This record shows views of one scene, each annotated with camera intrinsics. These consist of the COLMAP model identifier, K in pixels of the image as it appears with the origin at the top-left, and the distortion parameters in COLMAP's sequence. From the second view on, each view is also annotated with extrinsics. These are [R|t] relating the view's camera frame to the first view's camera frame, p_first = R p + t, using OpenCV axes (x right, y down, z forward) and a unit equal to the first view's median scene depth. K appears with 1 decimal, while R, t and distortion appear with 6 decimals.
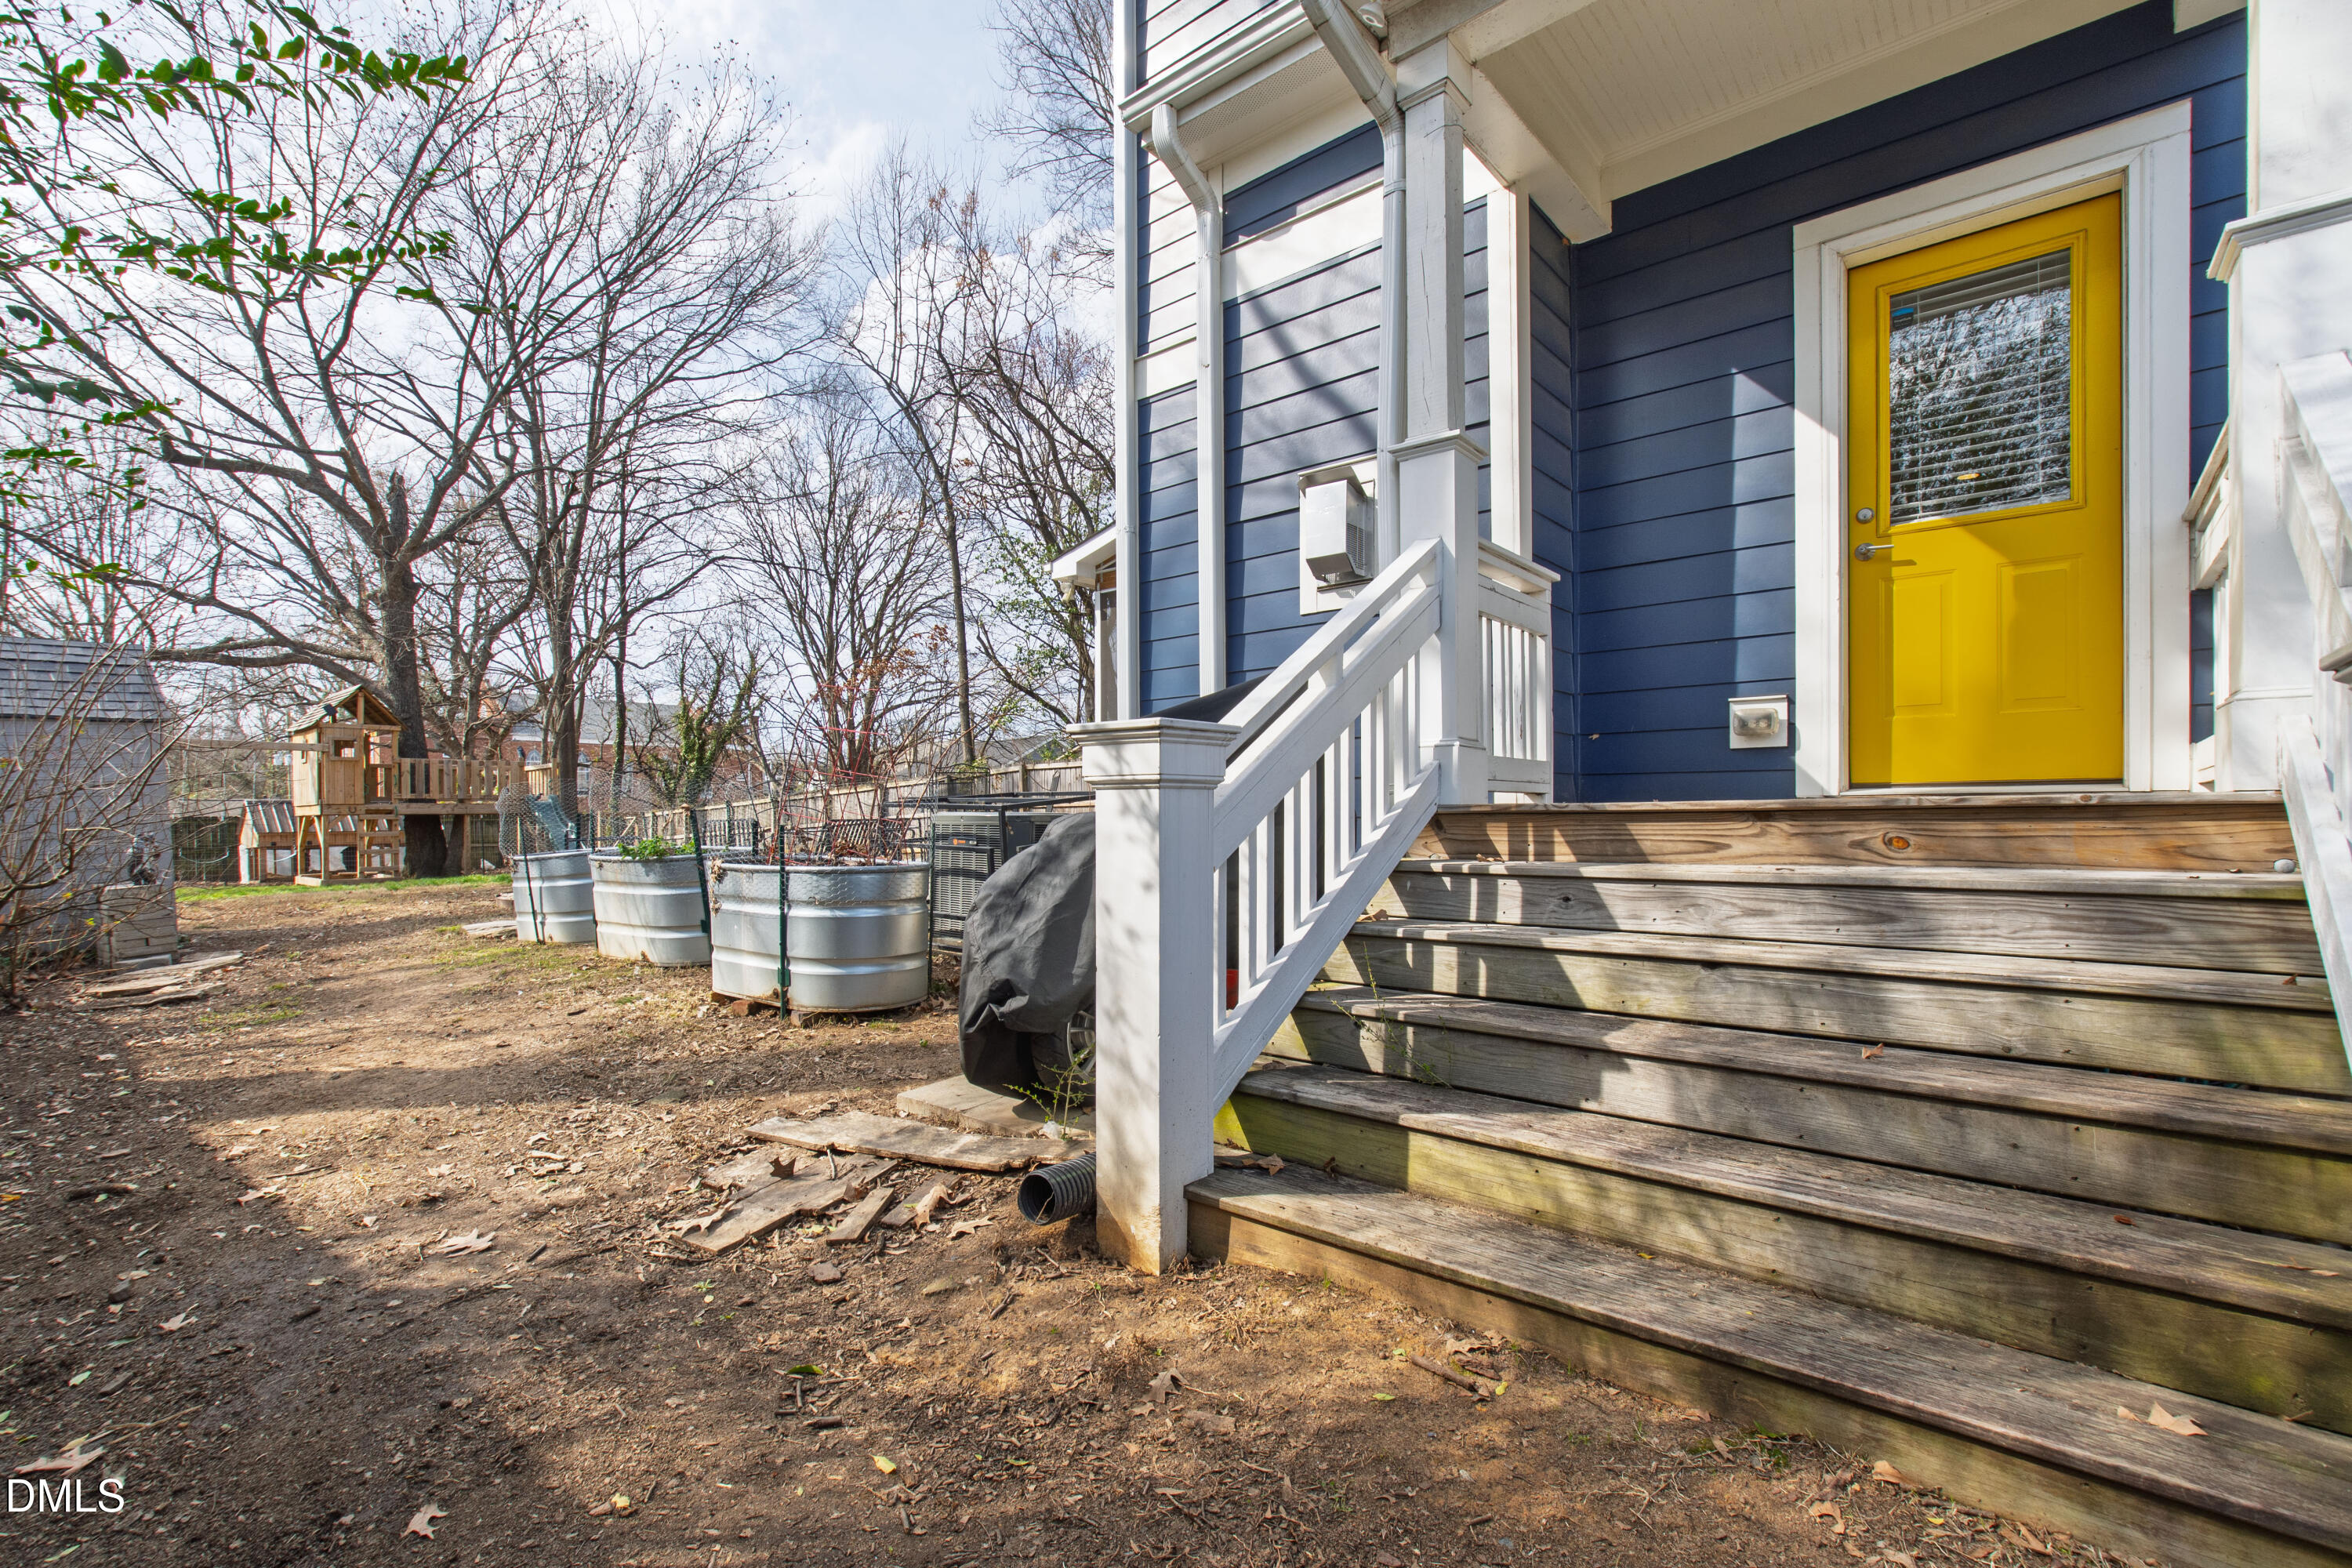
lens RADIAL K [[1033.7, 0, 1170.1], [0, 1033.7, 851.8], [0, 0, 1]] dist [-0.002869, -0.000848]
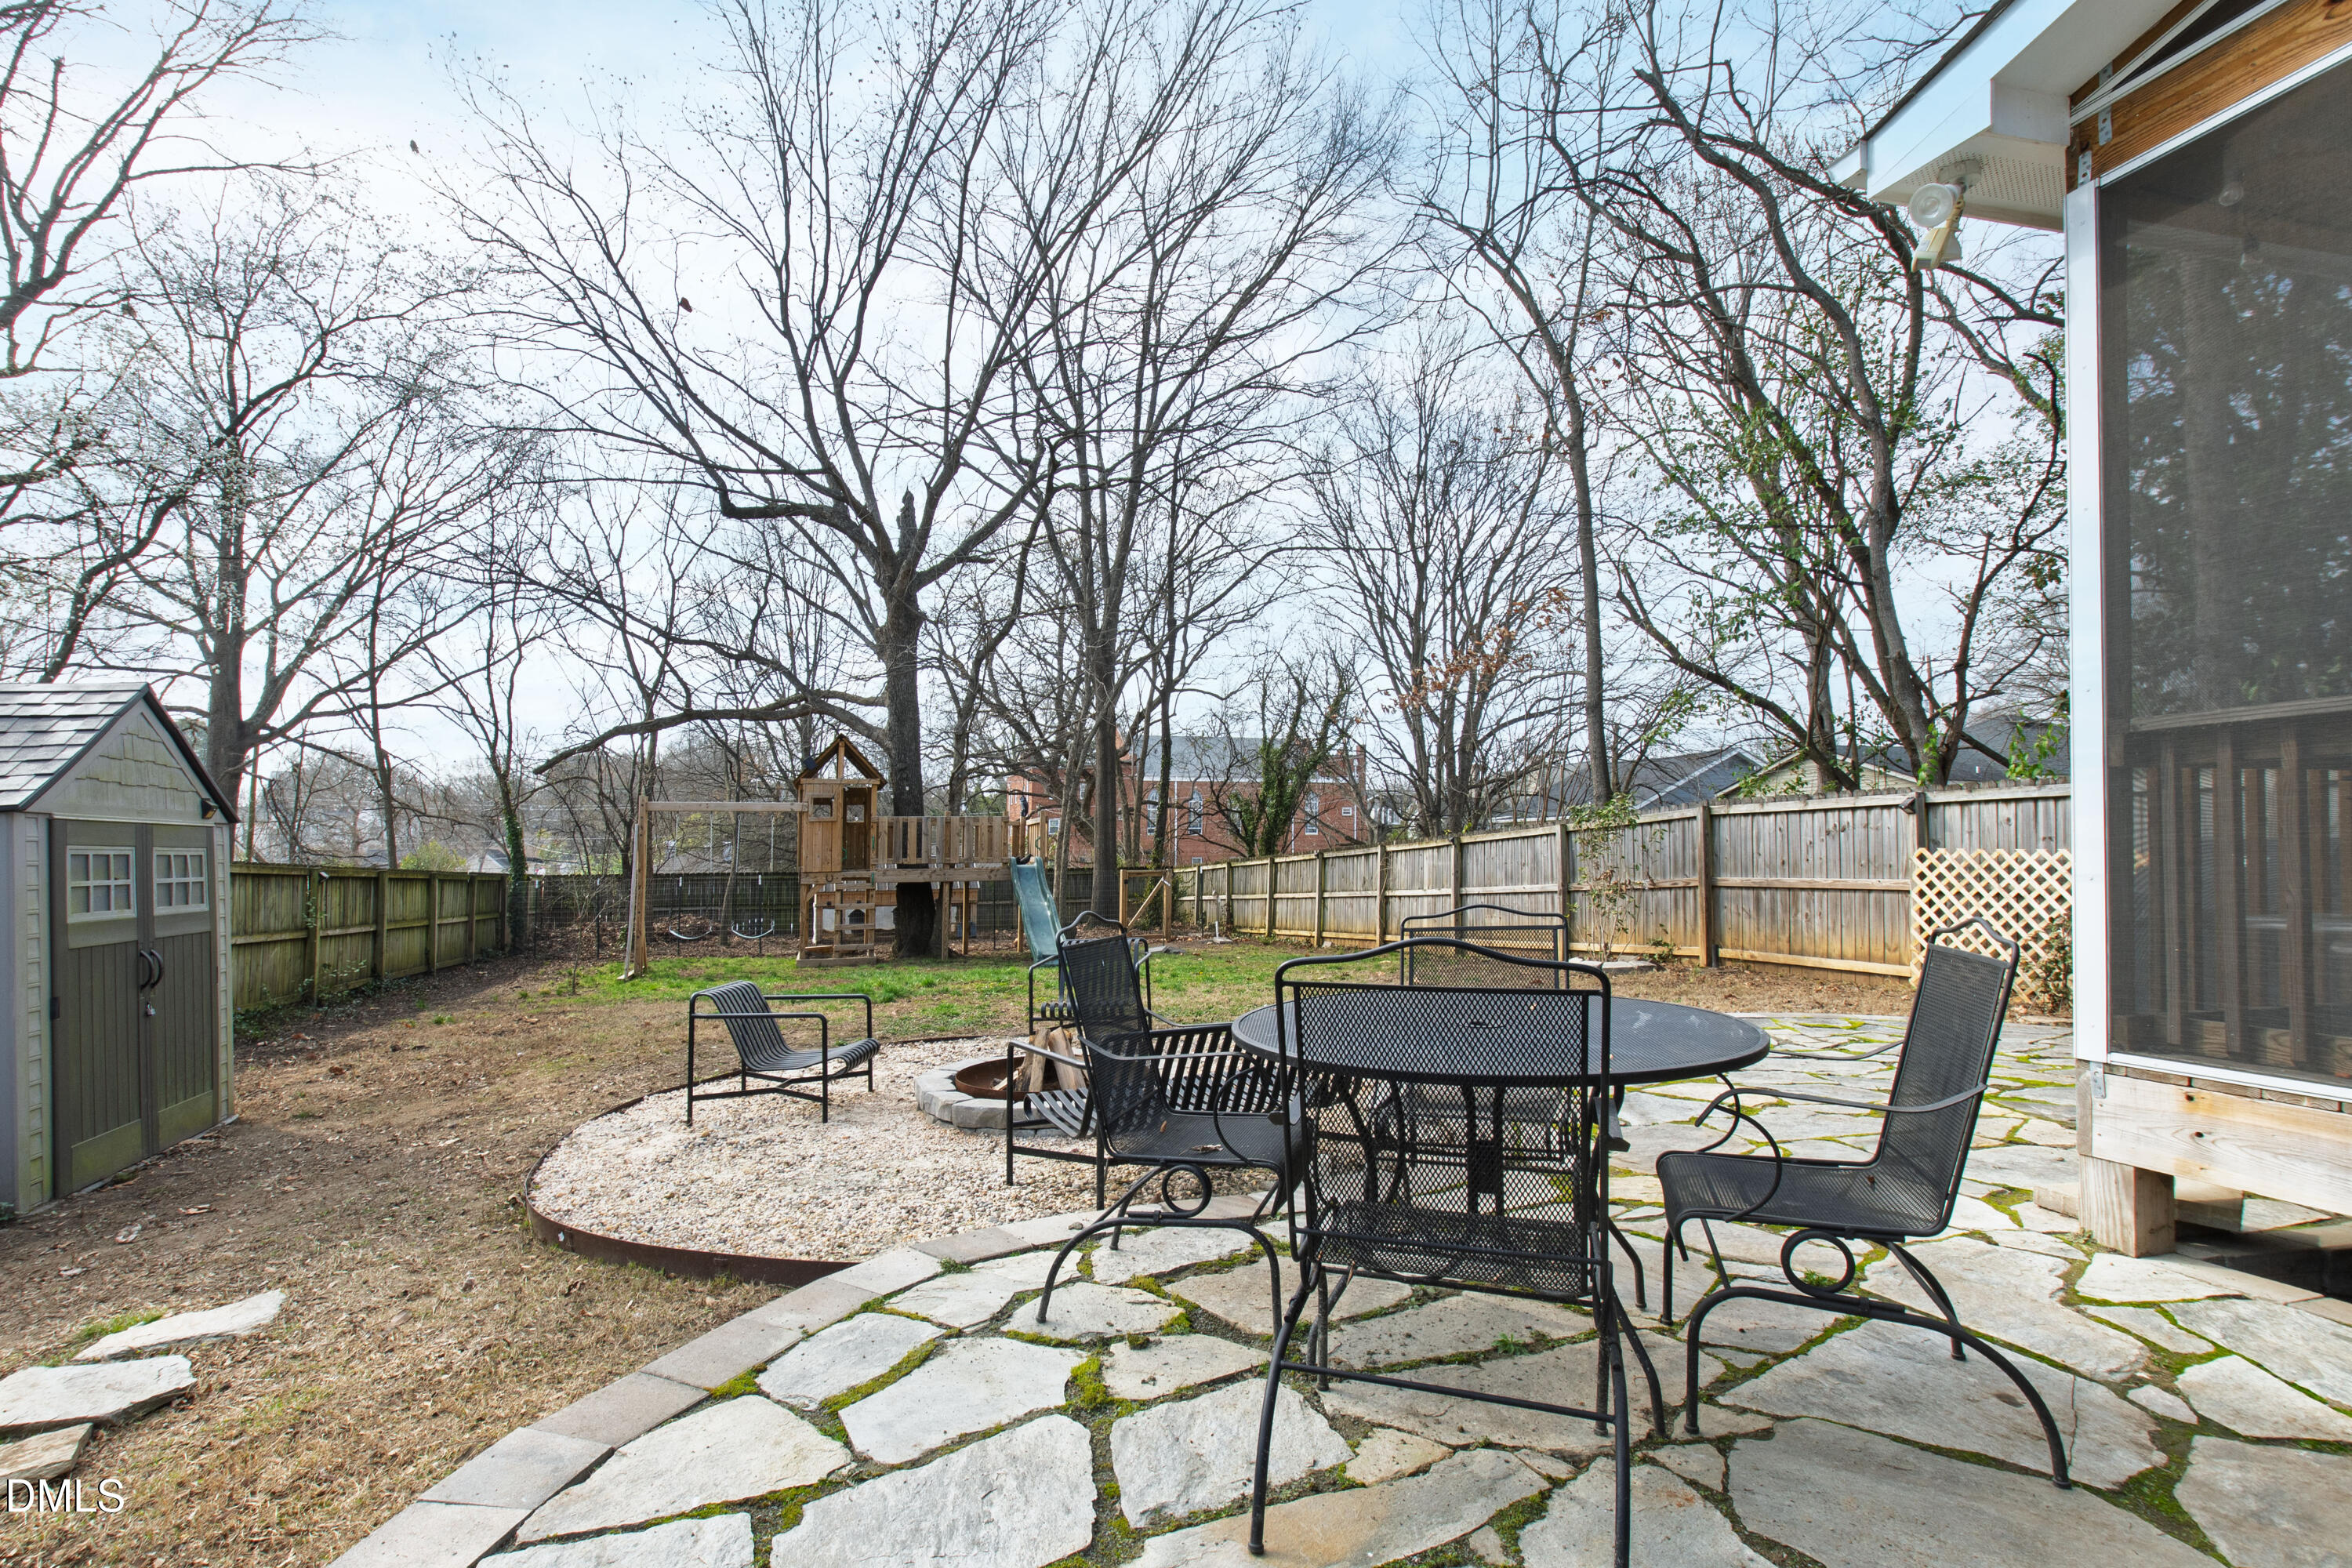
lens RADIAL K [[1033.7, 0, 1170.1], [0, 1033.7, 851.8], [0, 0, 1]] dist [-0.002869, -0.000848]
pose [[0.823834, 0.003346, -0.566822, -0.054687], [-0.014767, 0.999770, -0.015561, -0.041061], [0.566639, 0.021190, 0.823693, 0.331881]]
